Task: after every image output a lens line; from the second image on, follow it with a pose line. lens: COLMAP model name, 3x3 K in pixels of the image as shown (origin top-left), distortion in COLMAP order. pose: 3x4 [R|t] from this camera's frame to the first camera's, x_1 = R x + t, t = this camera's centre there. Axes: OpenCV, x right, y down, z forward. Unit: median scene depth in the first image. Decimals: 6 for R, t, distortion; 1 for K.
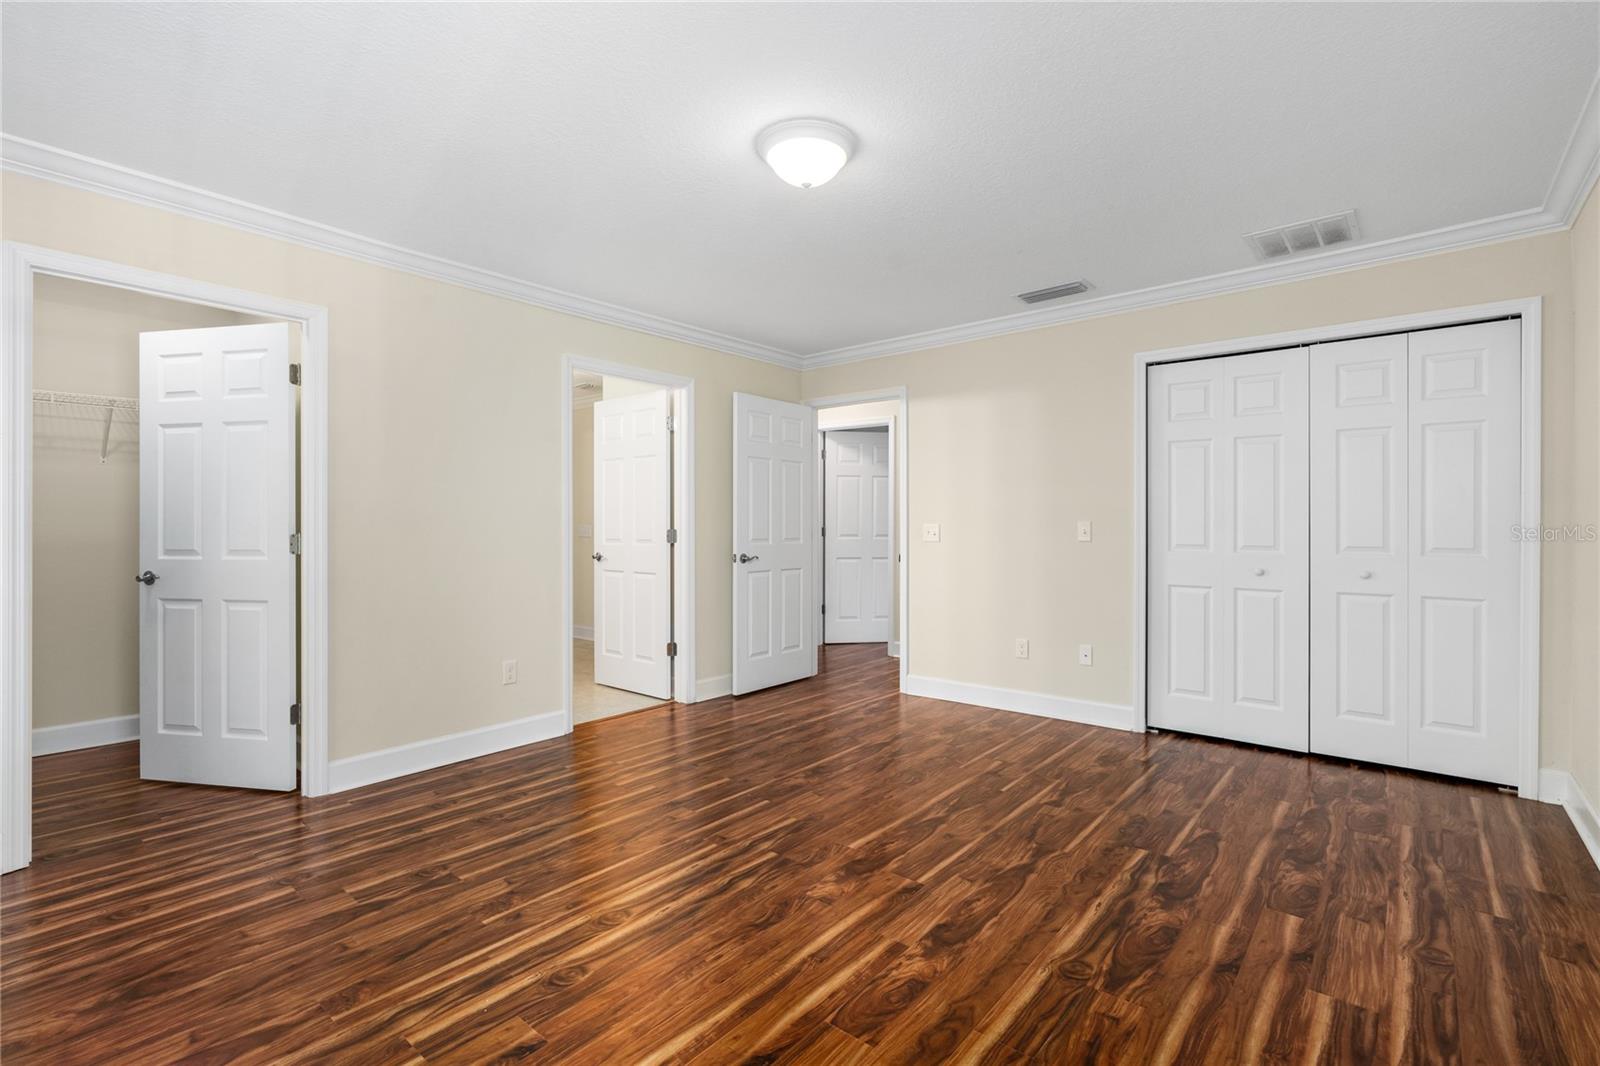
lens RADIAL K [[731.4, 0, 803.4], [0, 731.4, 525.5], [0, 0, 1]] dist [0.013160, -0.001199]
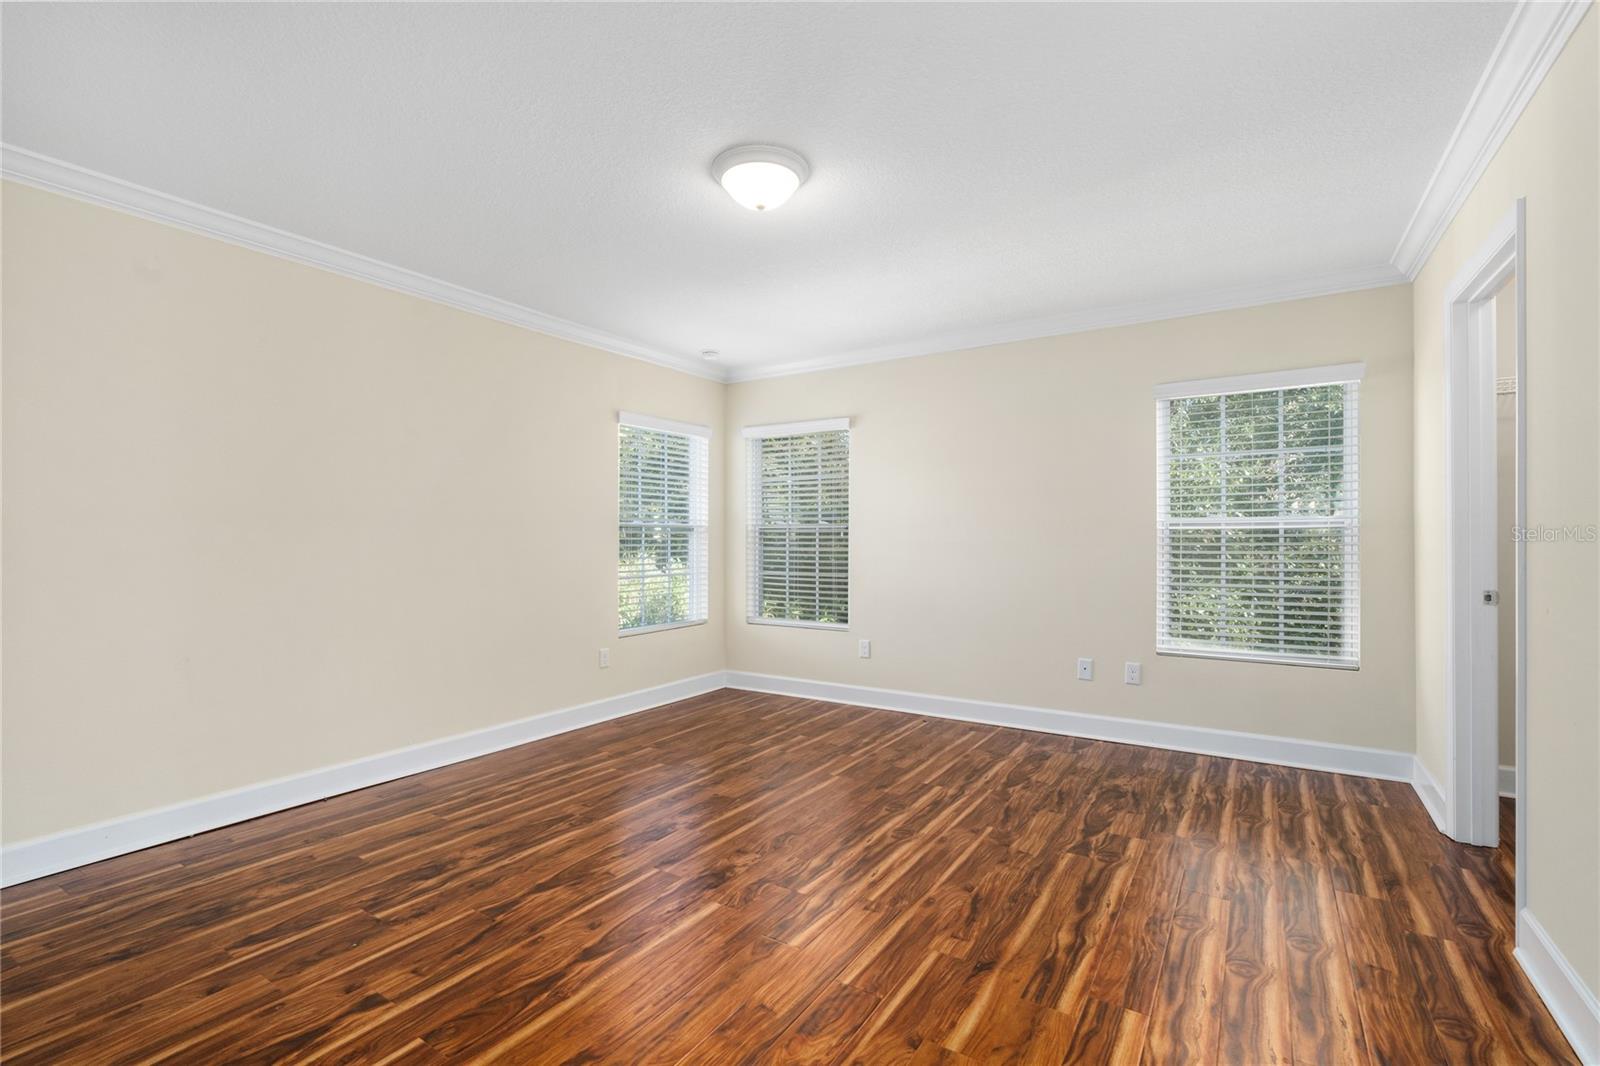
lens RADIAL K [[731.4, 0, 802.4], [0, 731.4, 537.2], [0, 0, 1]] dist [0.013160, -0.001199]
pose [[-0.990678, 0.002402, -0.136201, 0.090795], [0.002284, 0.999997, 0.001025, -0.004858], [0.136203, 0.000705, -0.990681, 2.073754]]
